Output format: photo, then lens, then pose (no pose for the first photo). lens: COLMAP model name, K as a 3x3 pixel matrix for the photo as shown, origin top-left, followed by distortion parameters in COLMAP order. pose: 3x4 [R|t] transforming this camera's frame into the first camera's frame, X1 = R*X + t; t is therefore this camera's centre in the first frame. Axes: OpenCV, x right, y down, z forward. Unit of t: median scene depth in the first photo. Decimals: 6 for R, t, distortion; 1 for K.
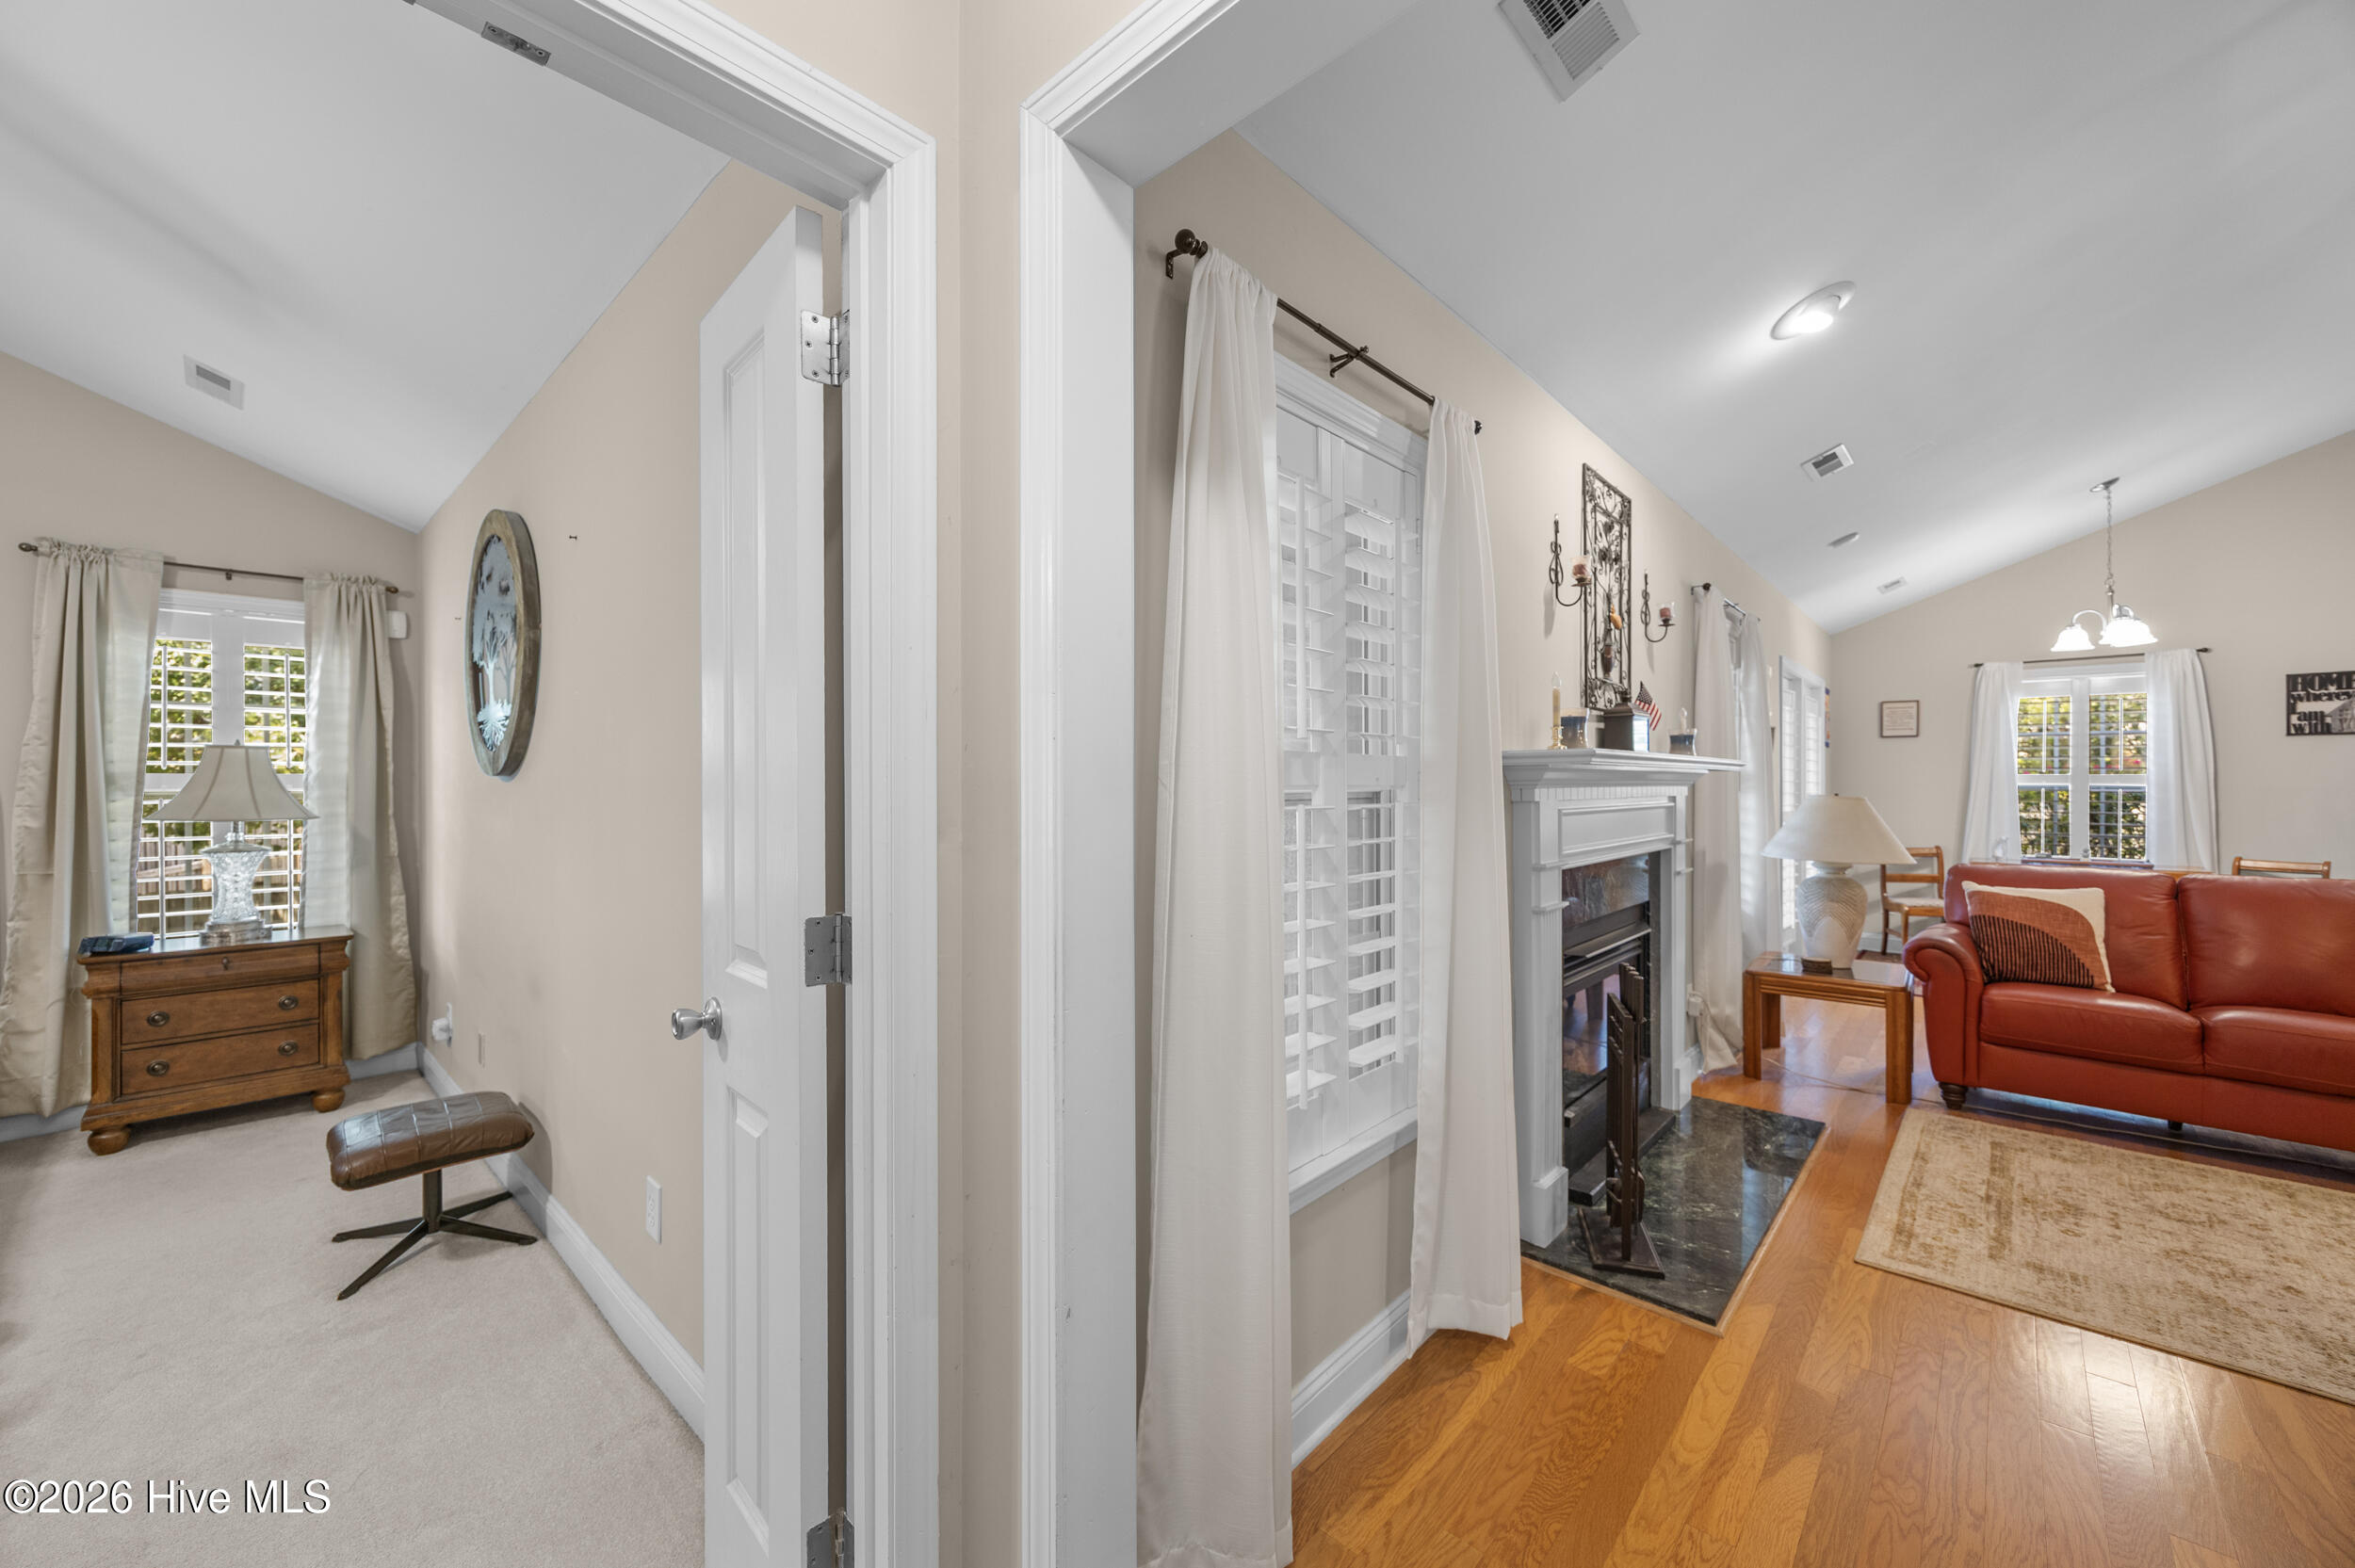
lens RADIAL K [[899.2, 0, 1167.5], [0, 899.2, 784.6], [0, 0, 1]] dist [-0.000929, -0.000466]
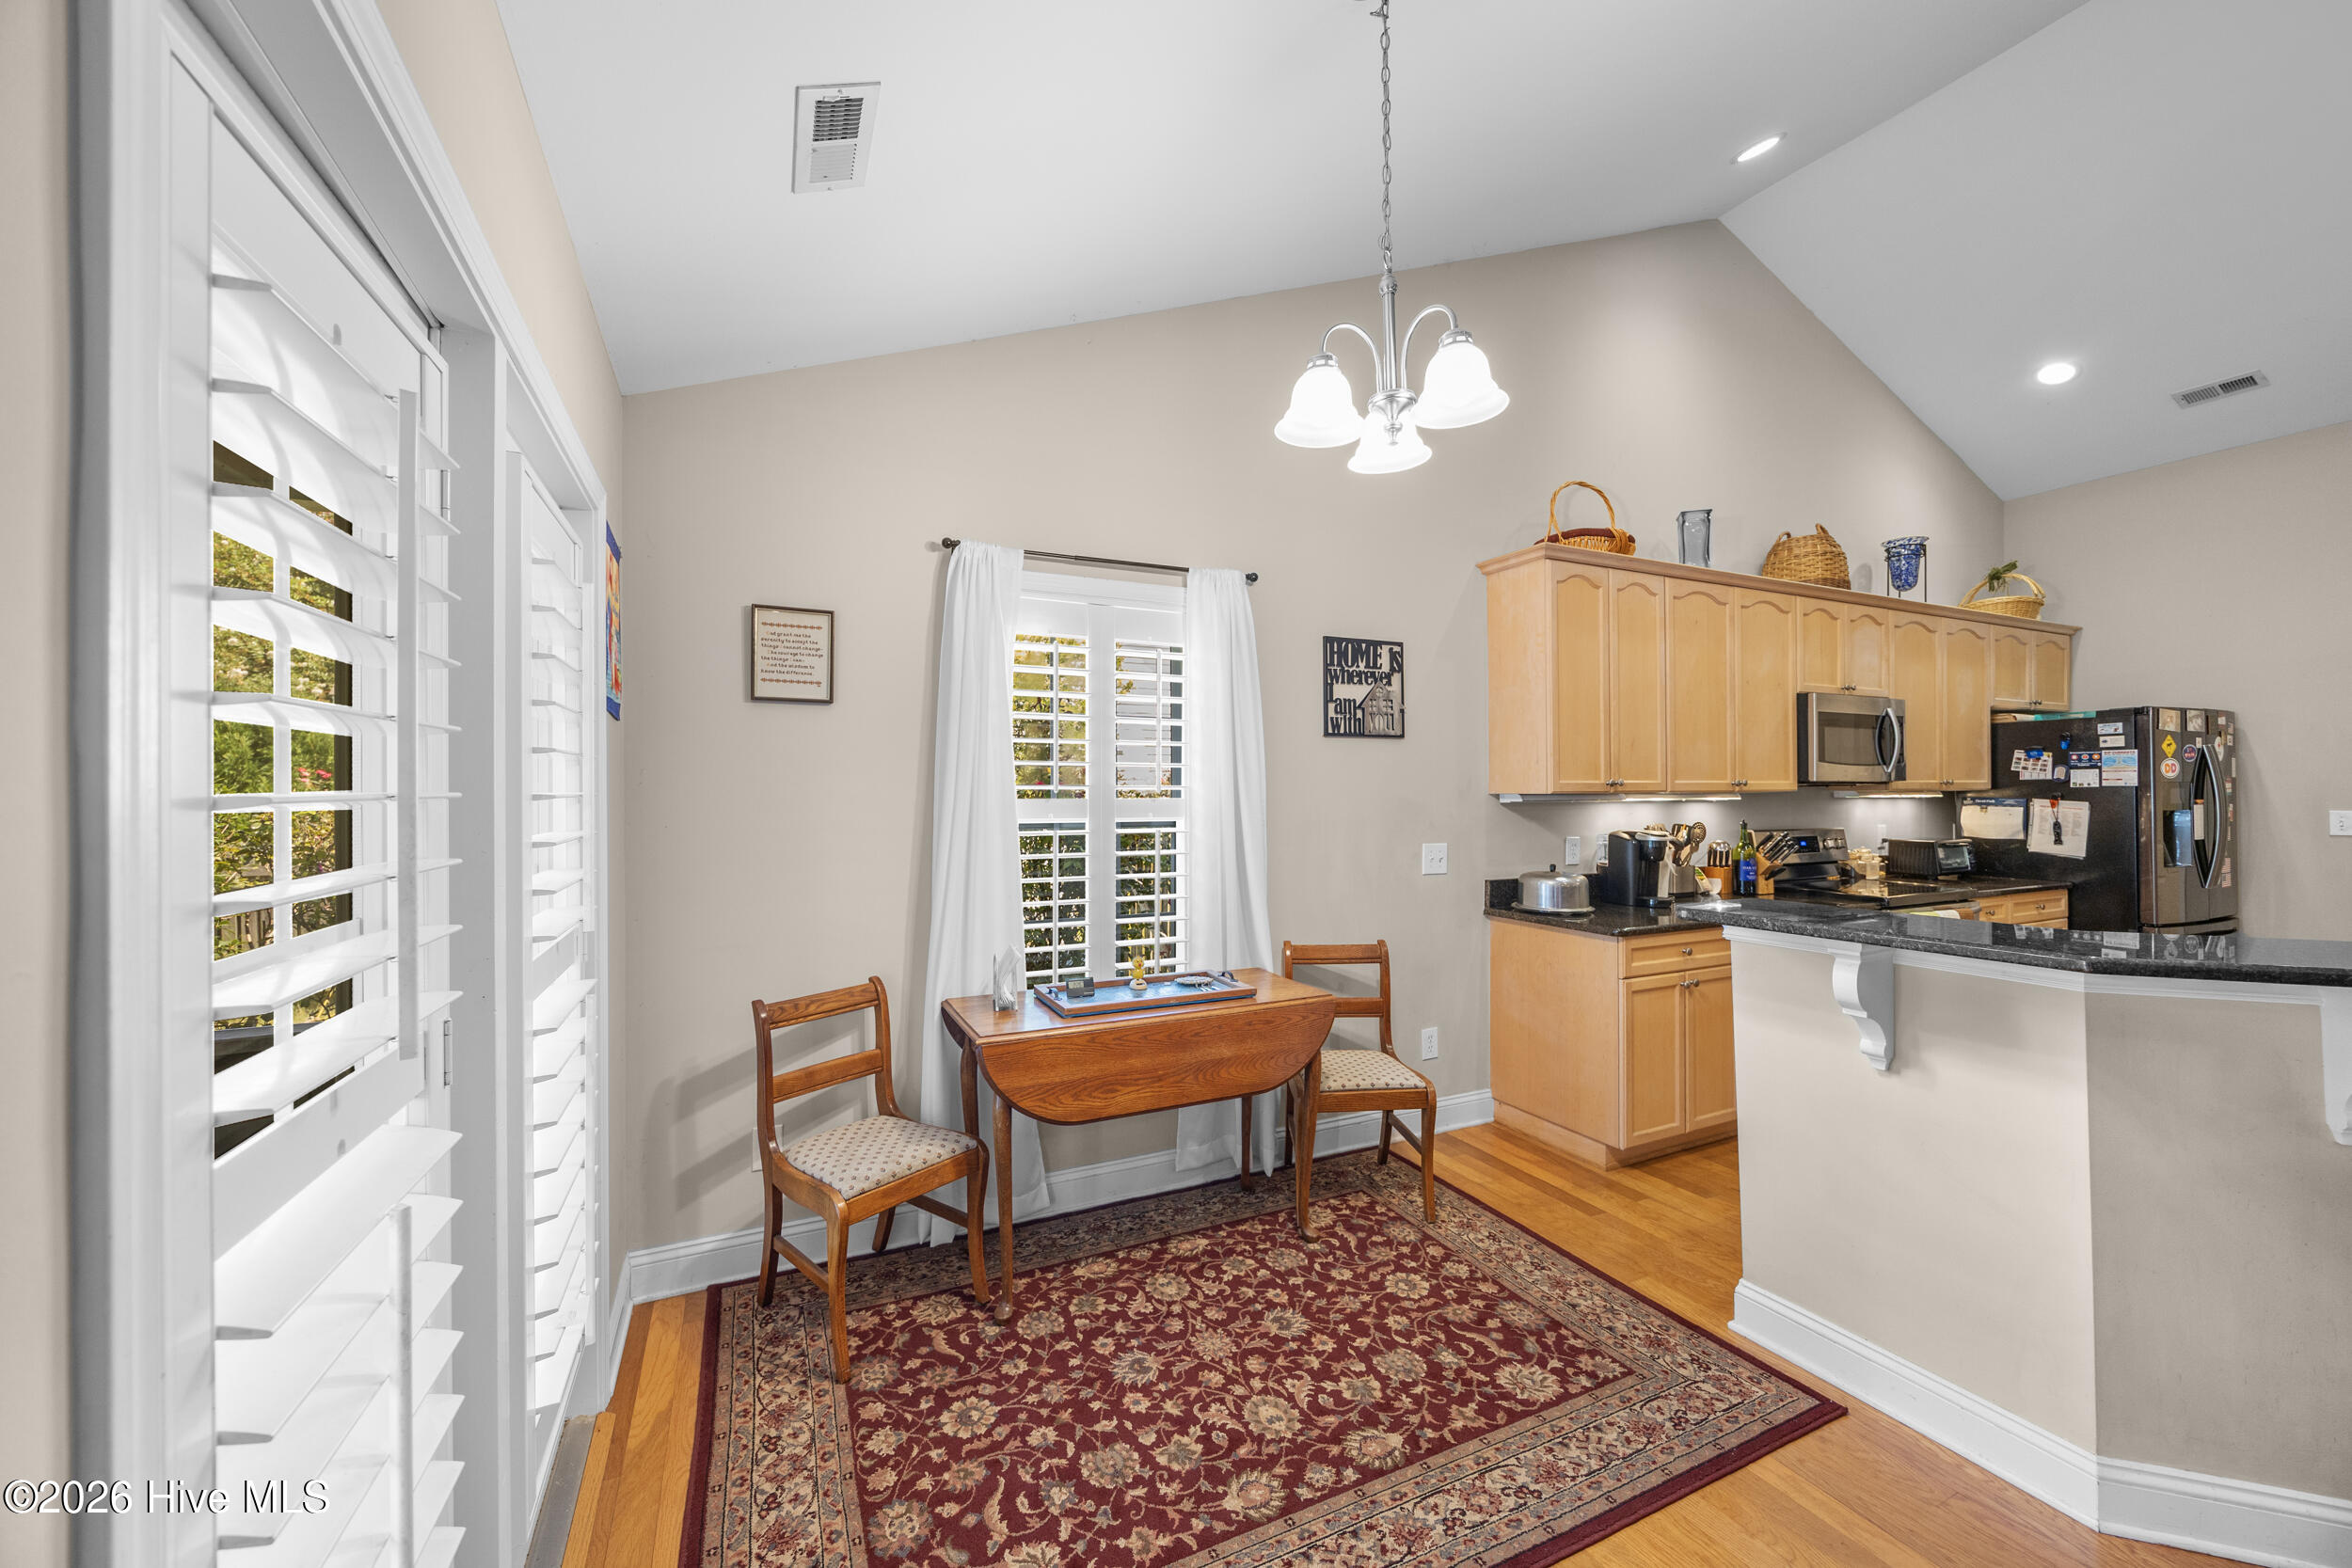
lens RADIAL K [[898.1, 0, 1167.2], [0, 898.1, 783.3], [0, 0, 1]] dist [-0.000929, -0.000466]
pose [[0.370220, 0.003677, 0.928937, 1.003677], [0.003510, 0.999979, -0.005357, -0.030445], [-0.928937, 0.005243, 0.370200, 1.374902]]
